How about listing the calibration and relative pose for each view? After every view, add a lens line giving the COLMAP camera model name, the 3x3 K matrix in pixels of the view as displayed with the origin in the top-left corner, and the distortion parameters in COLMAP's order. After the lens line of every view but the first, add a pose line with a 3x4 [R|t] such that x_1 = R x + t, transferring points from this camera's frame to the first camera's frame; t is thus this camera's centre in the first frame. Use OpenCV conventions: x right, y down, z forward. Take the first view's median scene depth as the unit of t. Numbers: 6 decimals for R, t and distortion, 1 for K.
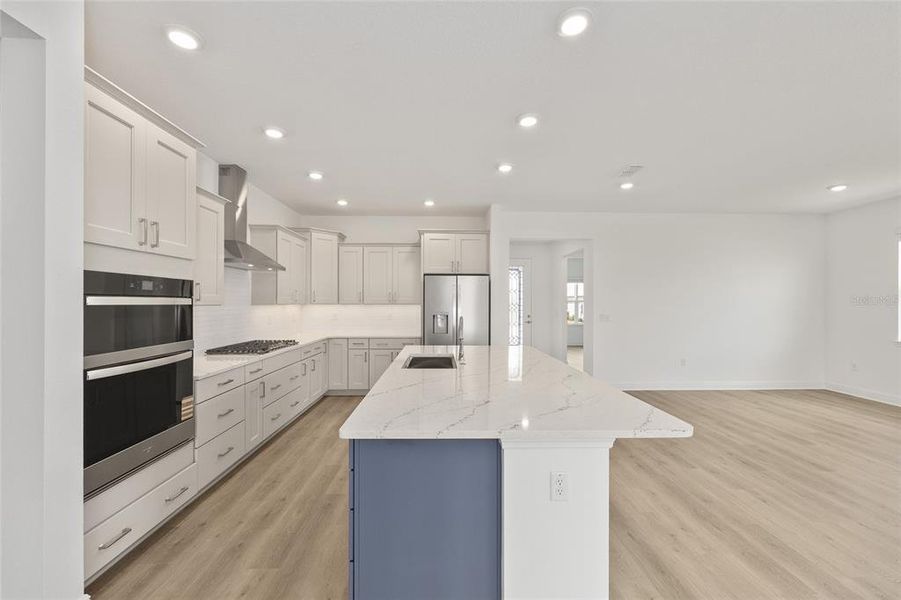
lens RADIAL K [[363.3, 0, 450.5], [0, 363.3, 300.0], [0, 0, 1]] dist [-0.000364, 0.000071]
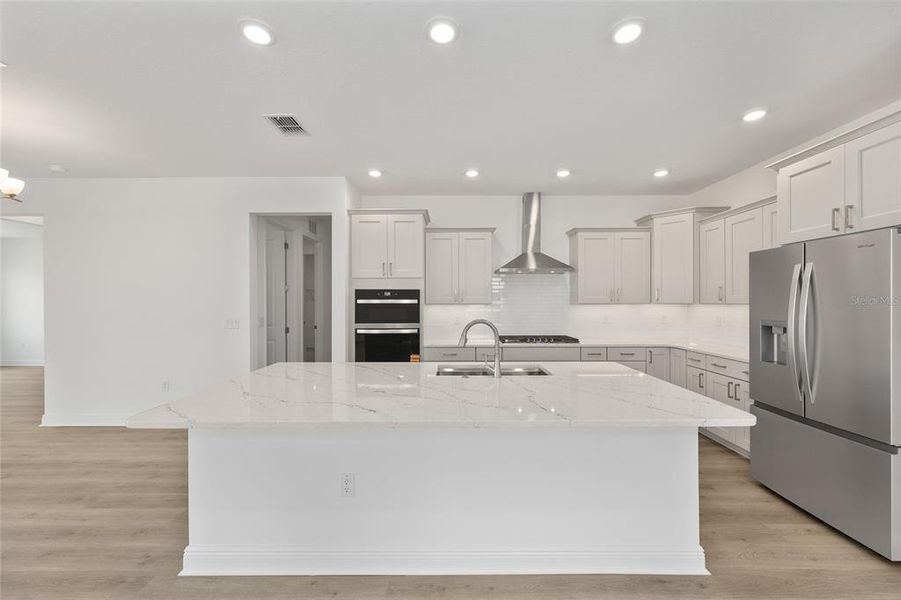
lens RADIAL K [[353.0, 0, 450.5], [0, 353.0, 300.0], [0, 0, 1]] dist [-0.001381, -0.000135]
pose [[-0.023545, -0.005270, -0.999709, 0.563018], [0.008861, 0.999946, -0.005480, 0.004220], [0.999684, -0.008987, -0.023497, 0.673127]]
